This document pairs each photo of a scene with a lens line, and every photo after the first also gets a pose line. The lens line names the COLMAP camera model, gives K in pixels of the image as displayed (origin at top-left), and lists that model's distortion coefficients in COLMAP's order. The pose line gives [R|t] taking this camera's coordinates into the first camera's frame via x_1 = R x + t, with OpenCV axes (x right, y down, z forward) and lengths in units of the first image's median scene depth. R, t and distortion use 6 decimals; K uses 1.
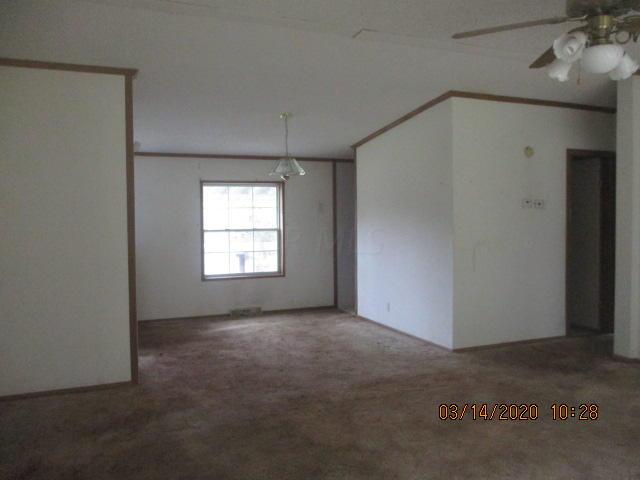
lens RADIAL K [[527.4, 0, 322.1], [0, 527.4, 231.3], [0, 0, 1]] dist [-0.038073, 0.014792]
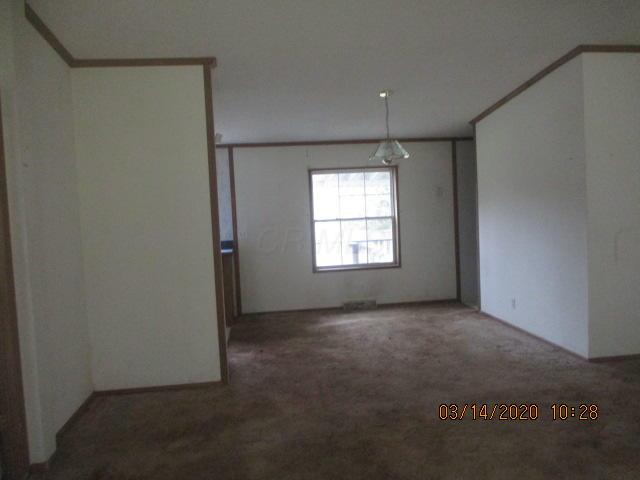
lens RADIAL K [[527.4, 0, 321.2], [0, 527.4, 230.4], [0, 0, 1]] dist [-0.038073, 0.014792]
pose [[0.962462, -0.019943, -0.270681, 0.073359], [0.027924, 0.999281, 0.025666, -0.011839], [0.269974, -0.032261, 0.962327, 0.103040]]
